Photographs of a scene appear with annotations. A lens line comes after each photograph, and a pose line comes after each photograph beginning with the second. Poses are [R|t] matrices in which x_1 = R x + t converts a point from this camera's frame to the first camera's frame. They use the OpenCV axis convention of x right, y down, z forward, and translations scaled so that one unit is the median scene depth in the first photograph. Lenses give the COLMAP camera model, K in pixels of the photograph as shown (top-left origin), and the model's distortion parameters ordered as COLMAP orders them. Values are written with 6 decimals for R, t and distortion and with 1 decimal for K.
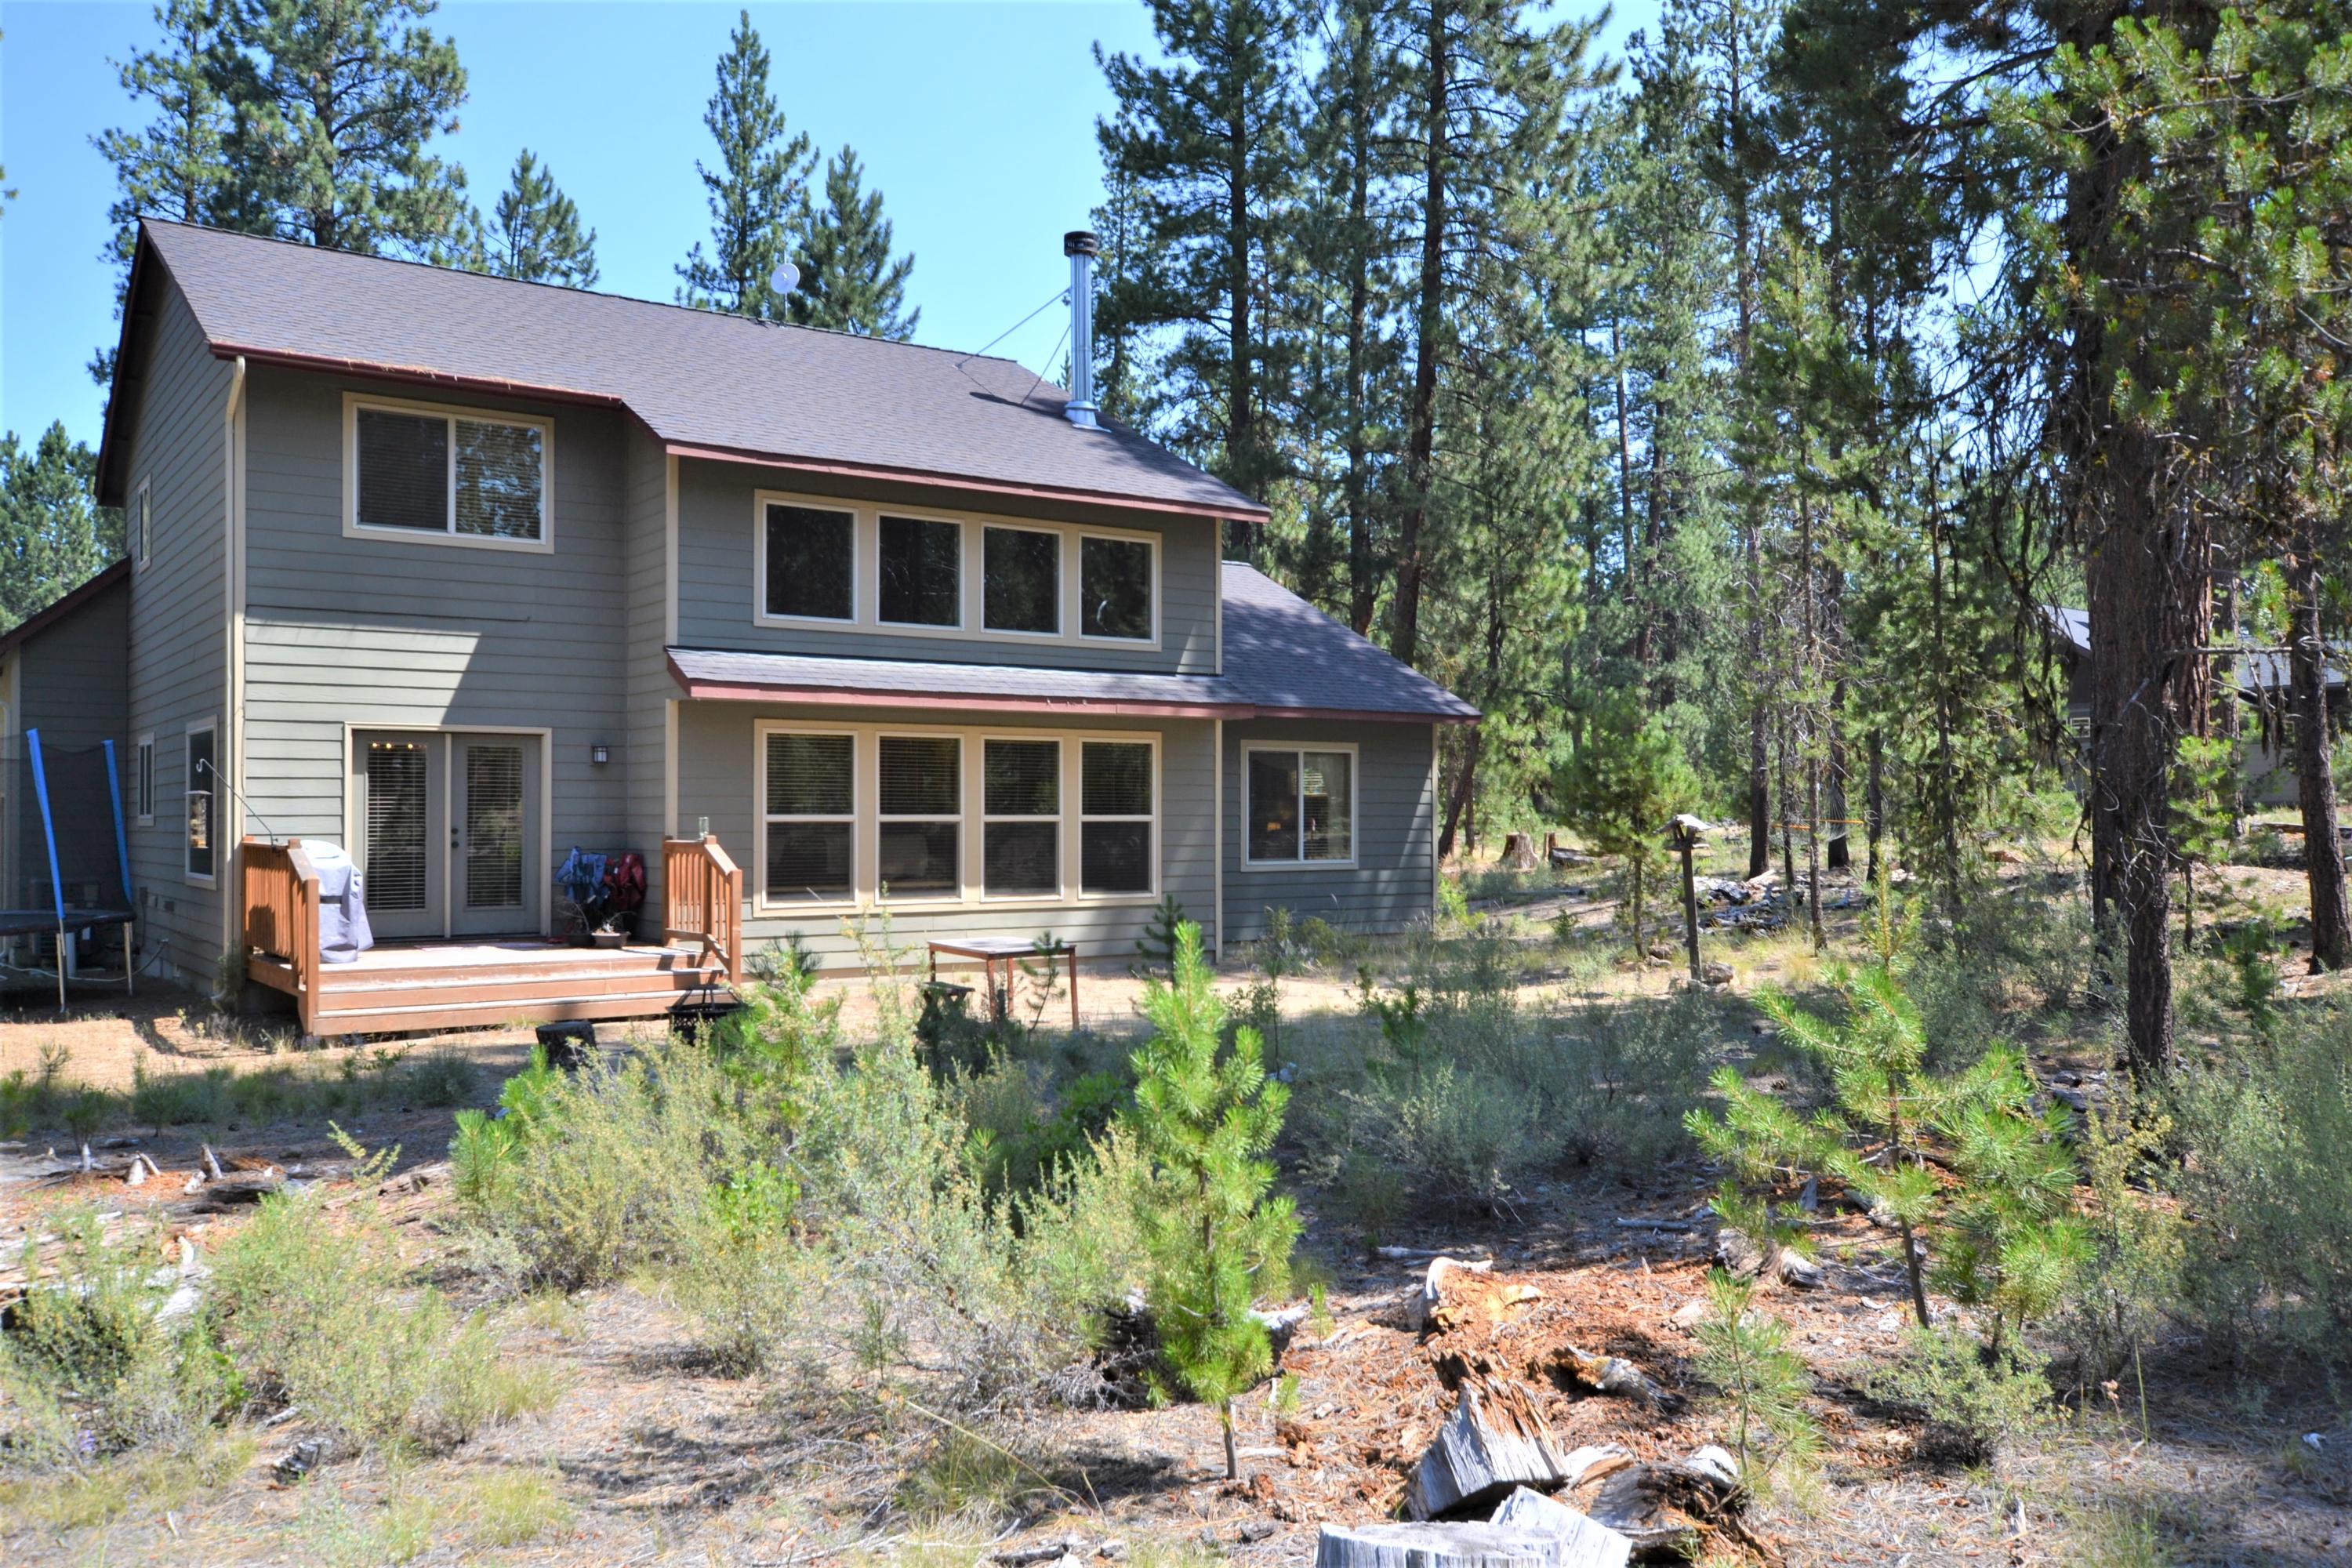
lens RADIAL K [[1883.3, 0, 1176.0], [0, 1883.3, 784.0], [0, 0, 1]] dist [0.013748, 0.013765]
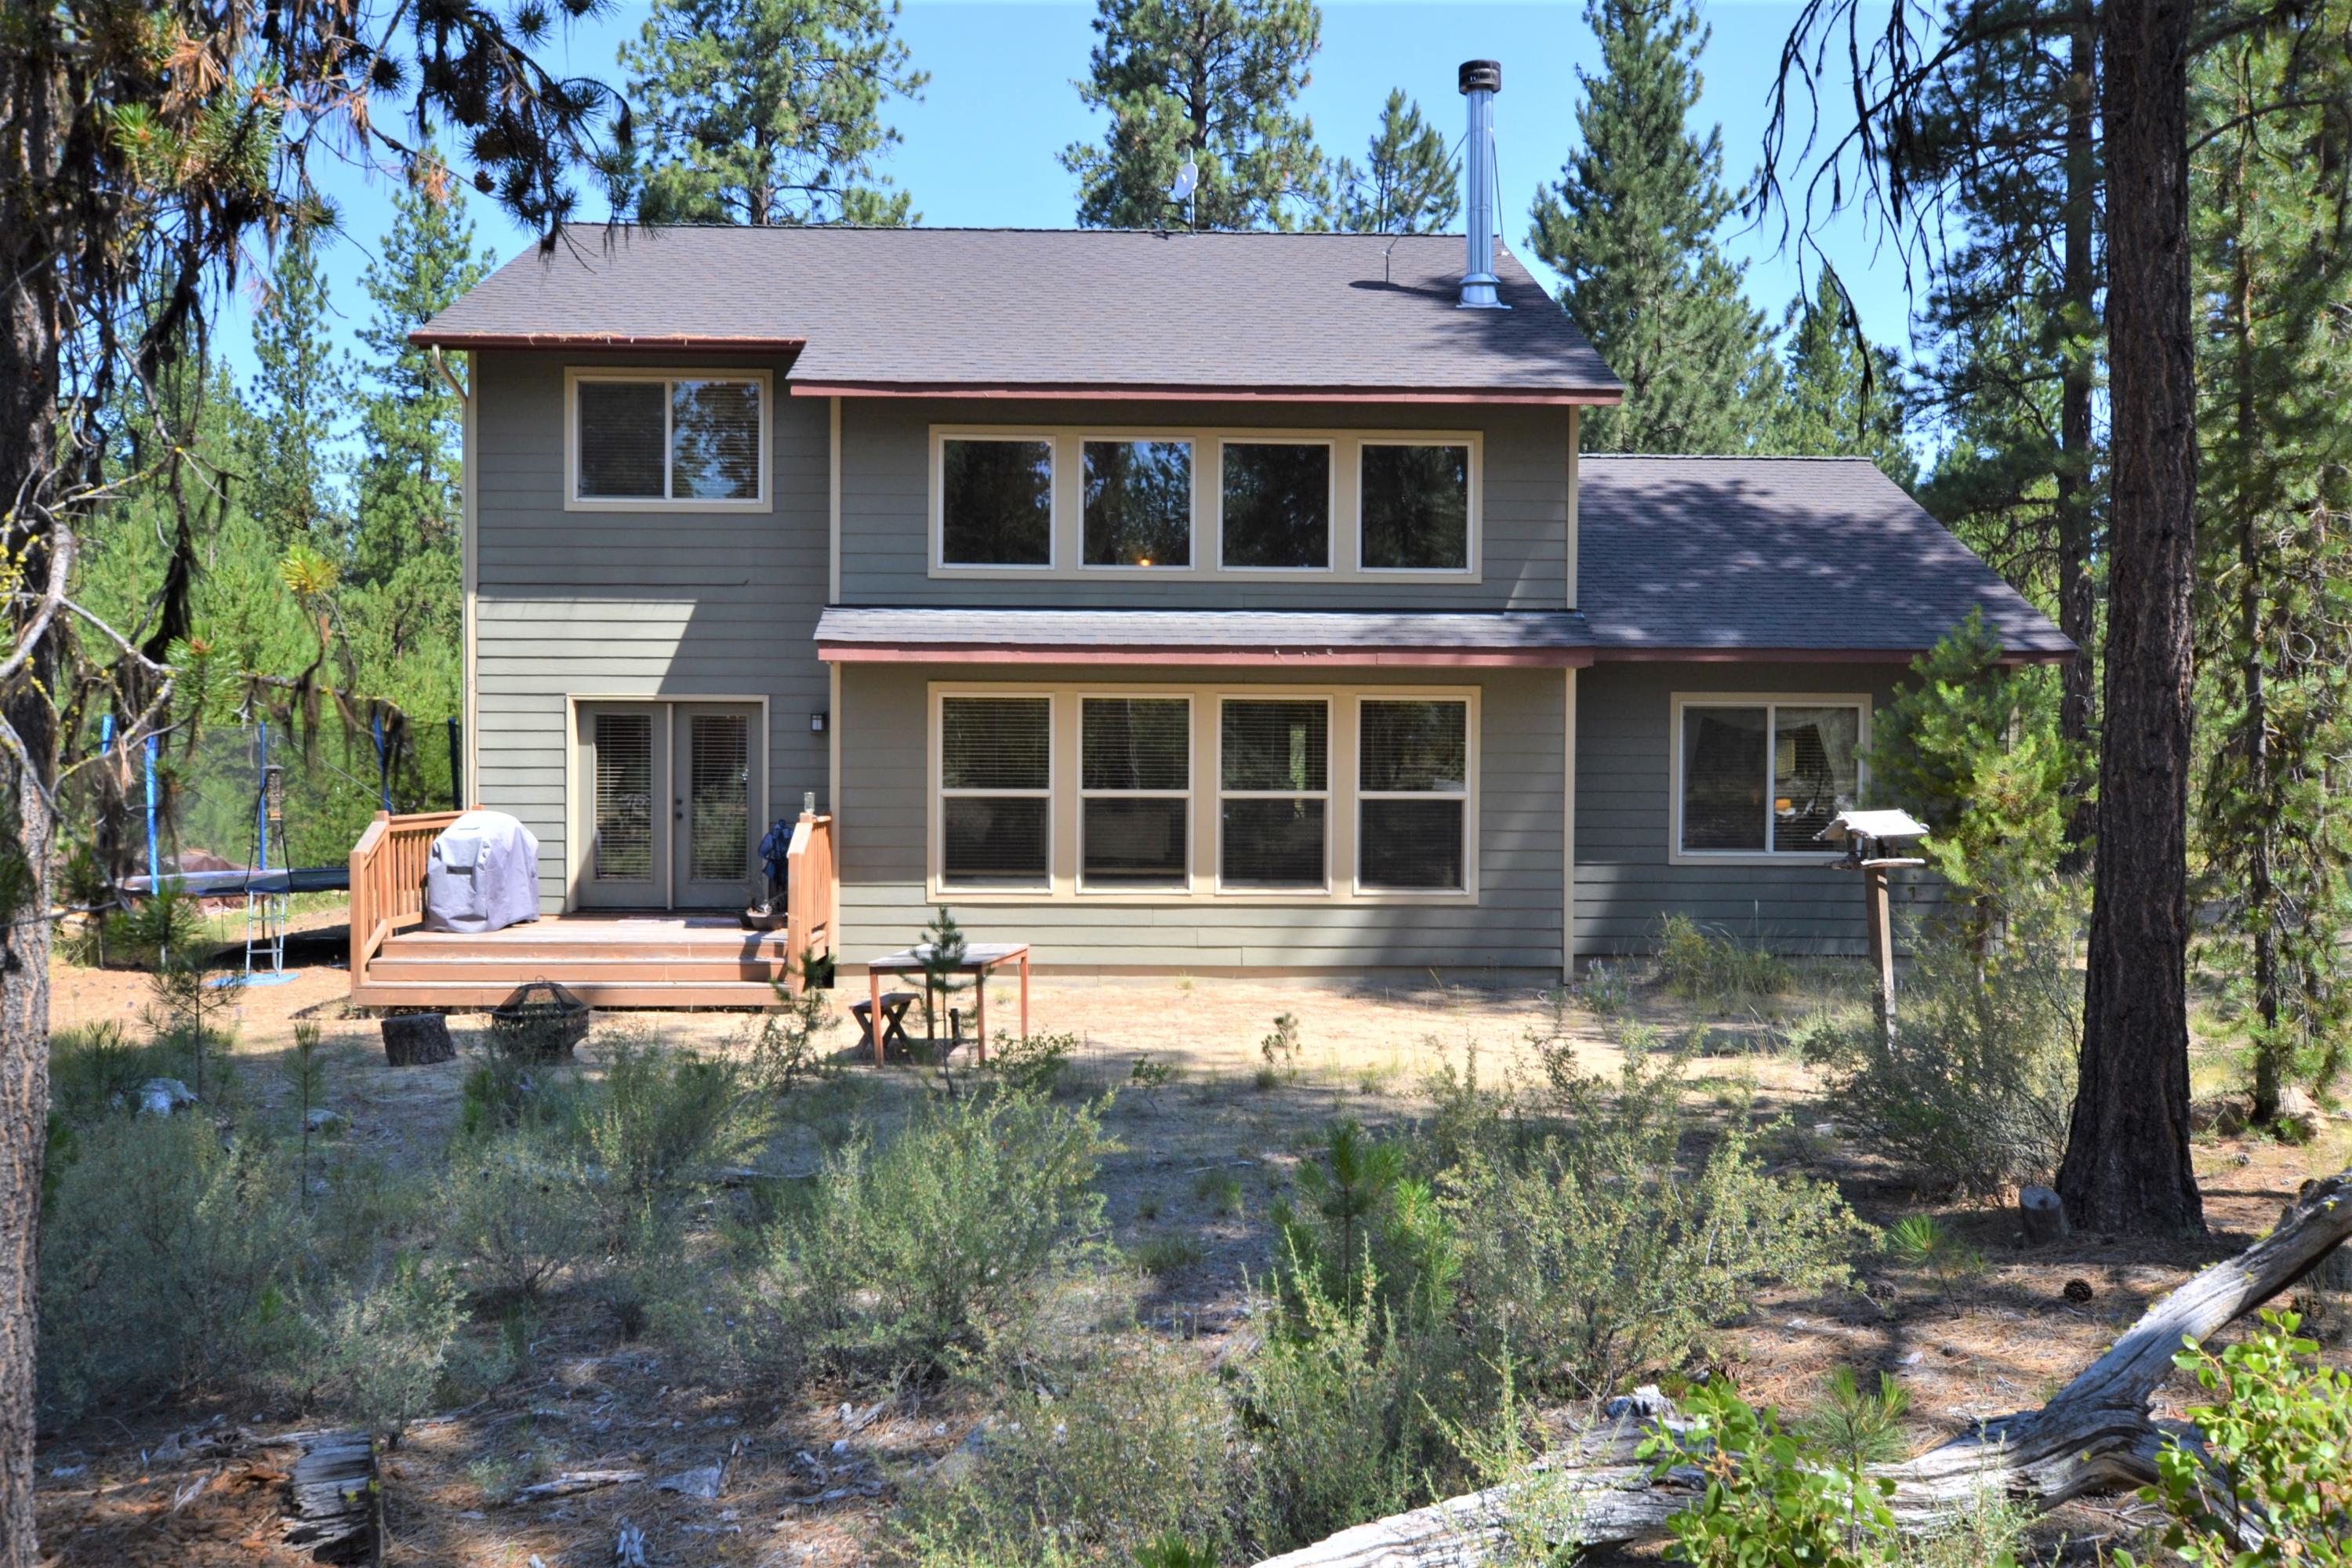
lens RADIAL K [[1957.5, 0, 1176.0], [0, 1957.5, 784.0], [0, 0, 1]] dist [0.004229, 0.004519]
pose [[0.828904, 0.010079, -0.559299, 0.382291], [0.003795, 0.999713, 0.023640, -0.007252], [0.559377, -0.021718, 0.828629, 0.282113]]
